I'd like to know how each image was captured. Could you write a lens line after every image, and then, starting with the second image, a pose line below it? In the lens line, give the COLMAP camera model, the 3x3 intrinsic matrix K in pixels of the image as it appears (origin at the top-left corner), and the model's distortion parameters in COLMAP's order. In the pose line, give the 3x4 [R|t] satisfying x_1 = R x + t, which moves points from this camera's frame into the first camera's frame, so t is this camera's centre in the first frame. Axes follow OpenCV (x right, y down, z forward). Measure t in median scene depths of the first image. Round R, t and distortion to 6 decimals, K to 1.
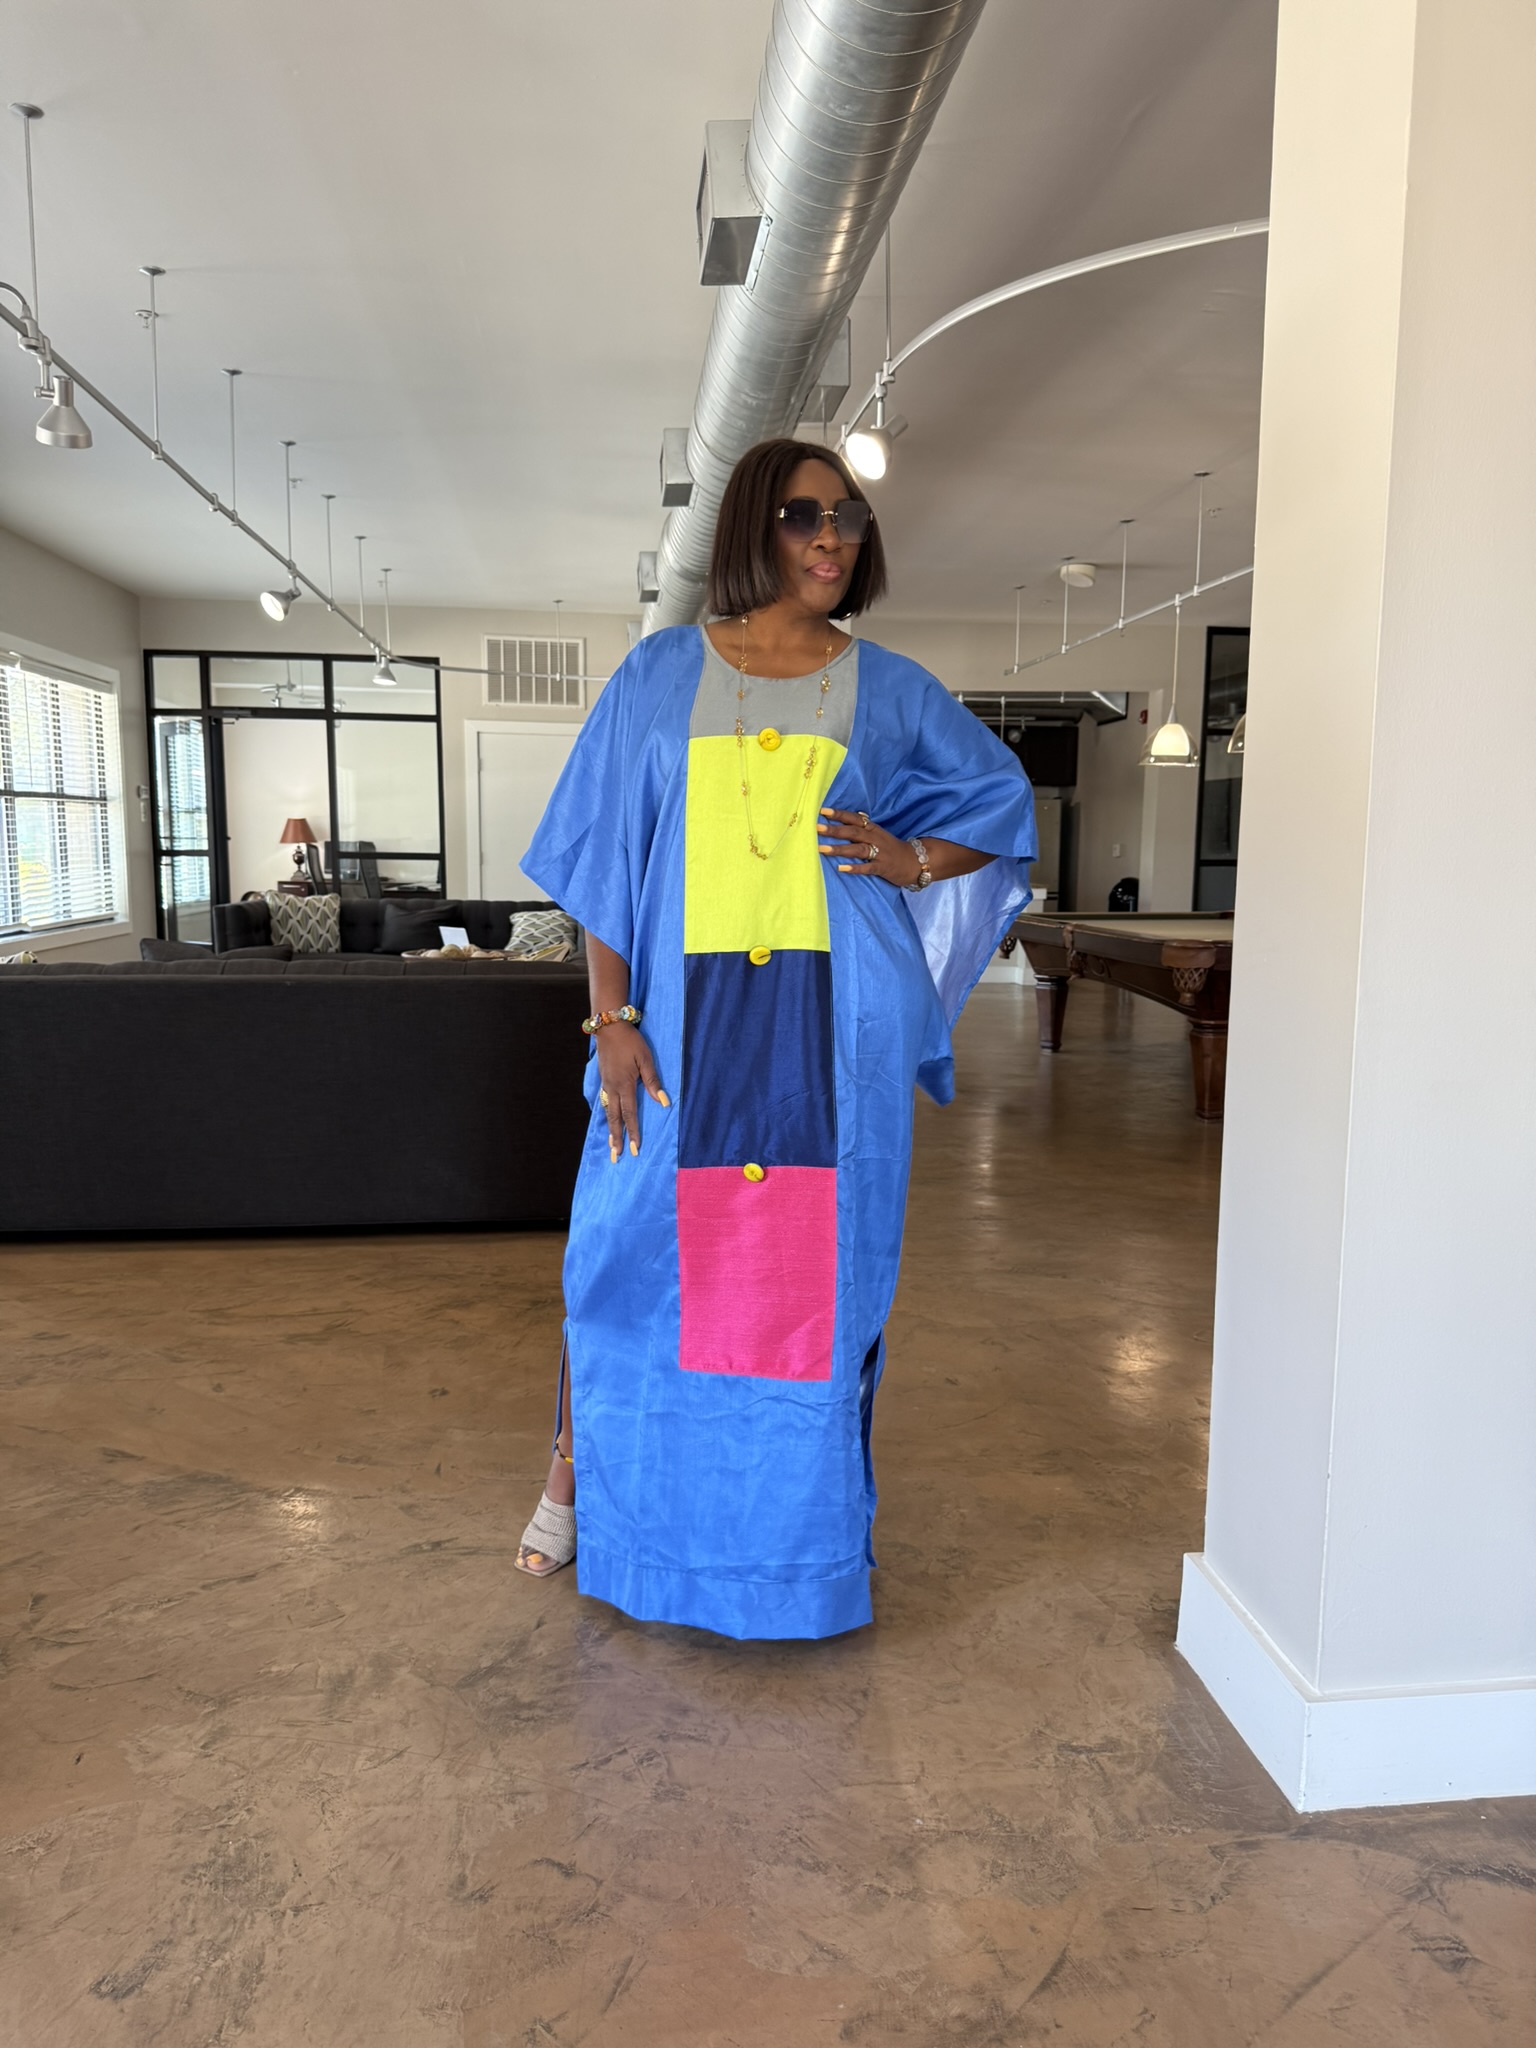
lens RADIAL K [[1461.8, 0, 768.0], [0, 1461.8, 1024.0], [0, 0, 1]] dist [0.104411, -0.105949]
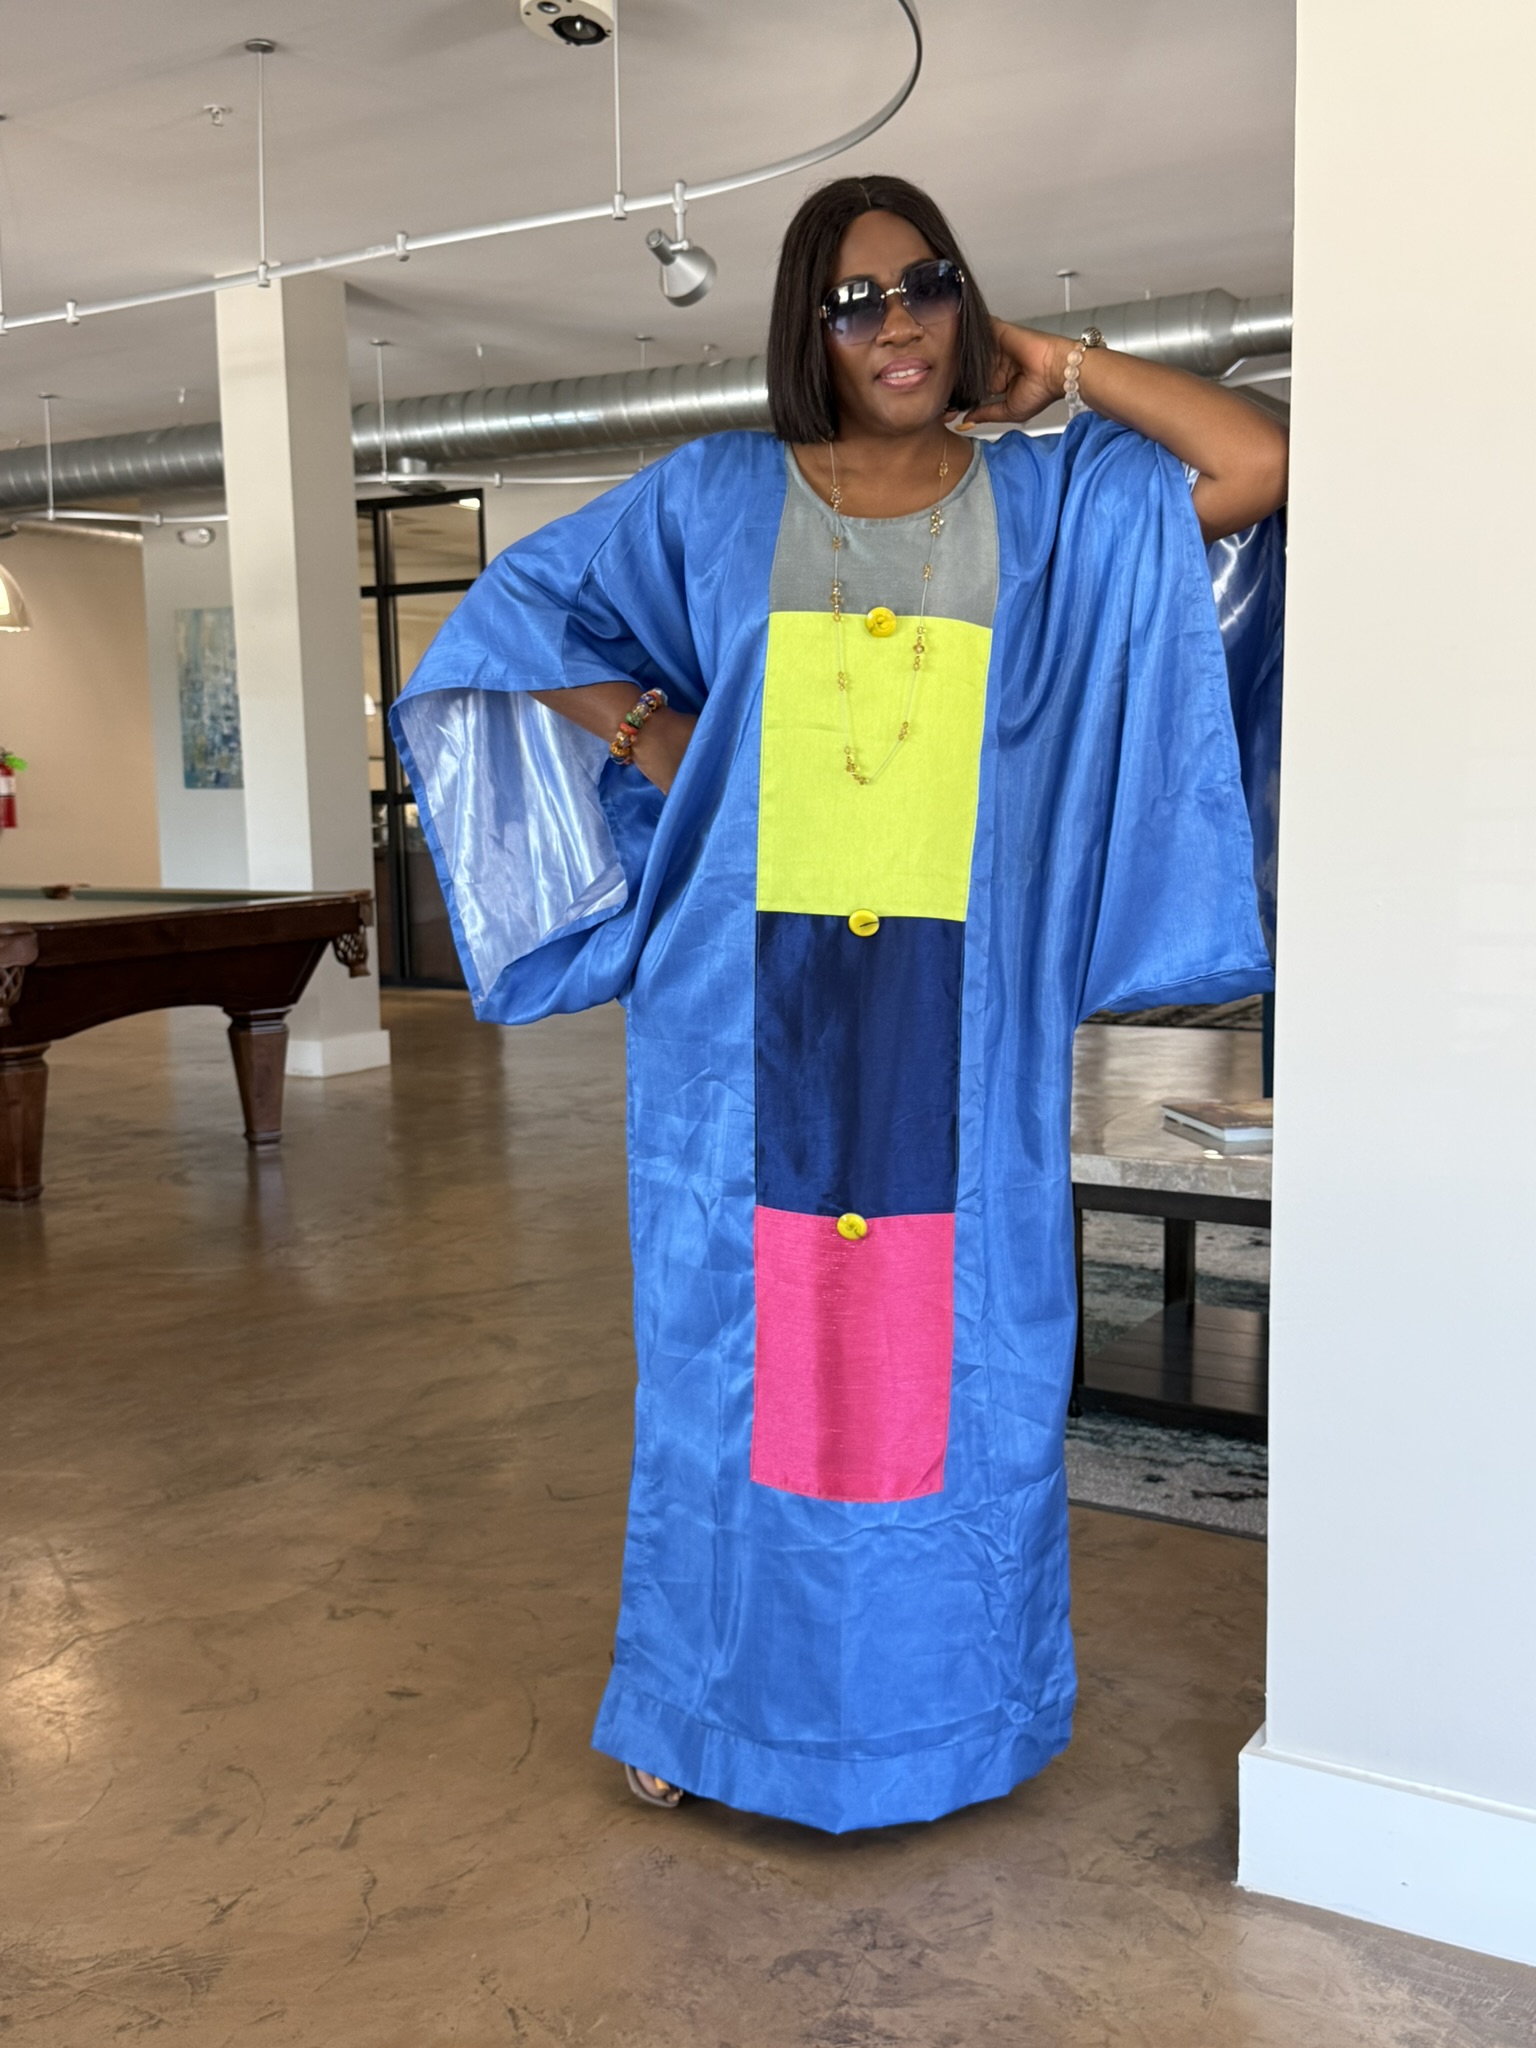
lens RADIAL K [[2042.9, 0, 760.6], [0, 2042.9, 1028.6], [0, 0, 1]] dist [0.158766, -0.361171]
pose [[0.614650, -0.121744, 0.779348, -0.452894], [0.121346, 0.990850, 0.059081, -0.054955], [-0.779410, 0.058257, 0.623799, 0.421797]]
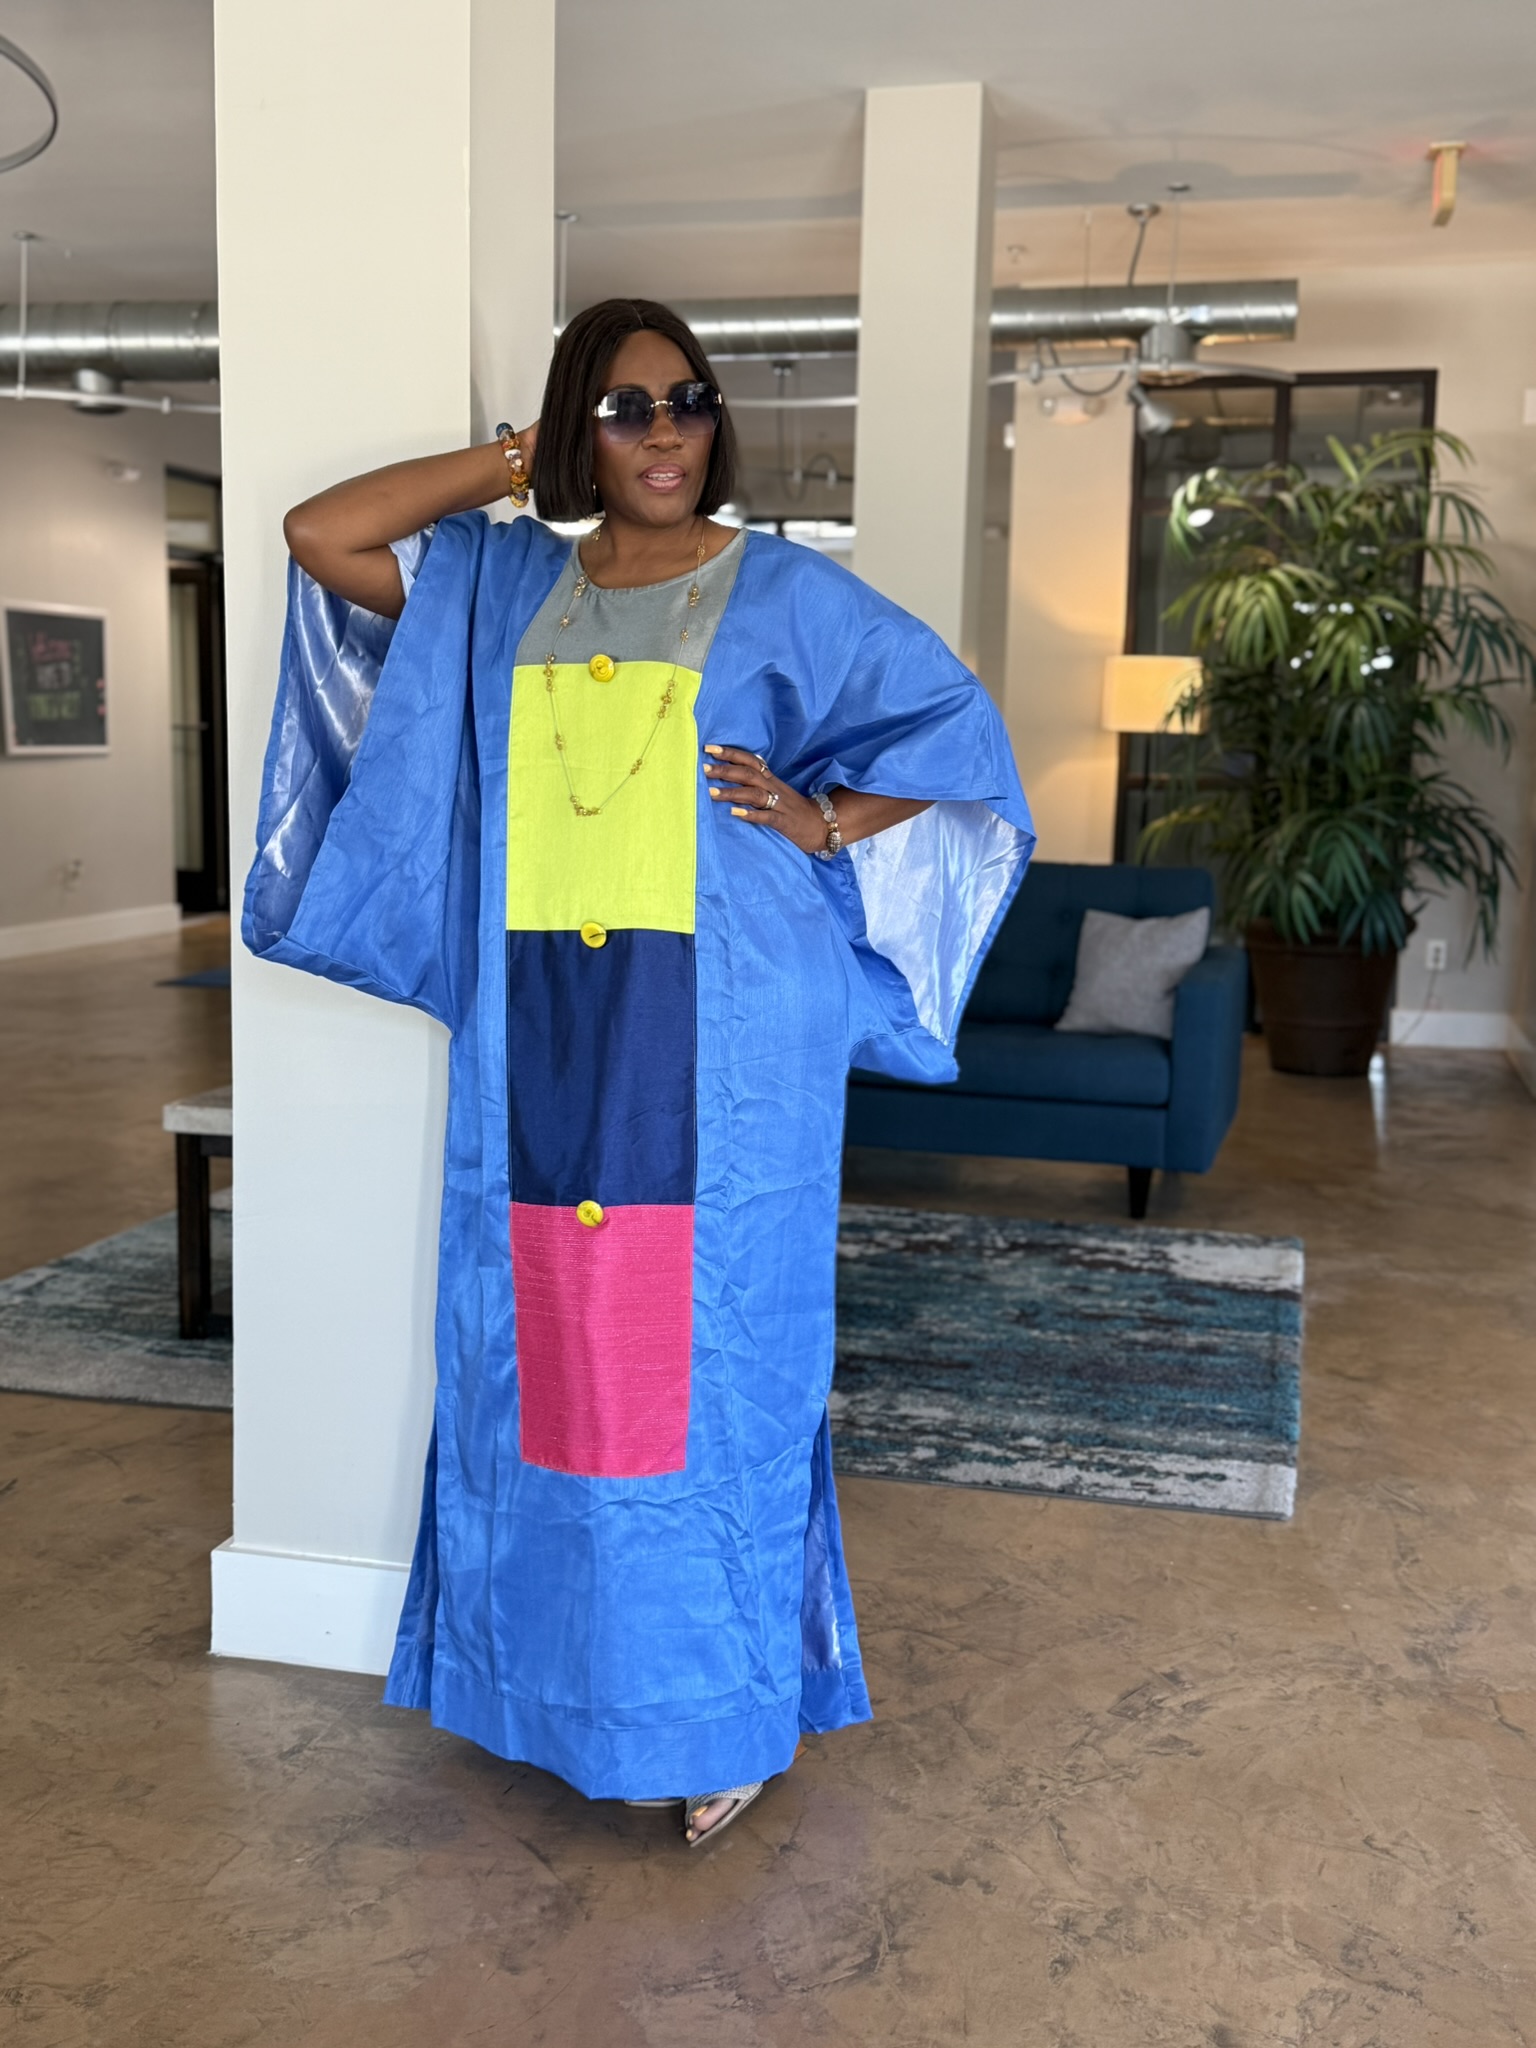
lens RADIAL K [[2188.9, 0, 766.7], [0, 2188.9, 1010.4], [0, 0, 1]] dist [0.150965, -0.336330]
pose [[0.353743, -0.129464, 0.926340, -0.641600], [0.102546, 0.989772, 0.099170, -0.060417], [-0.929704, 0.059912, 0.363401, 0.126399]]
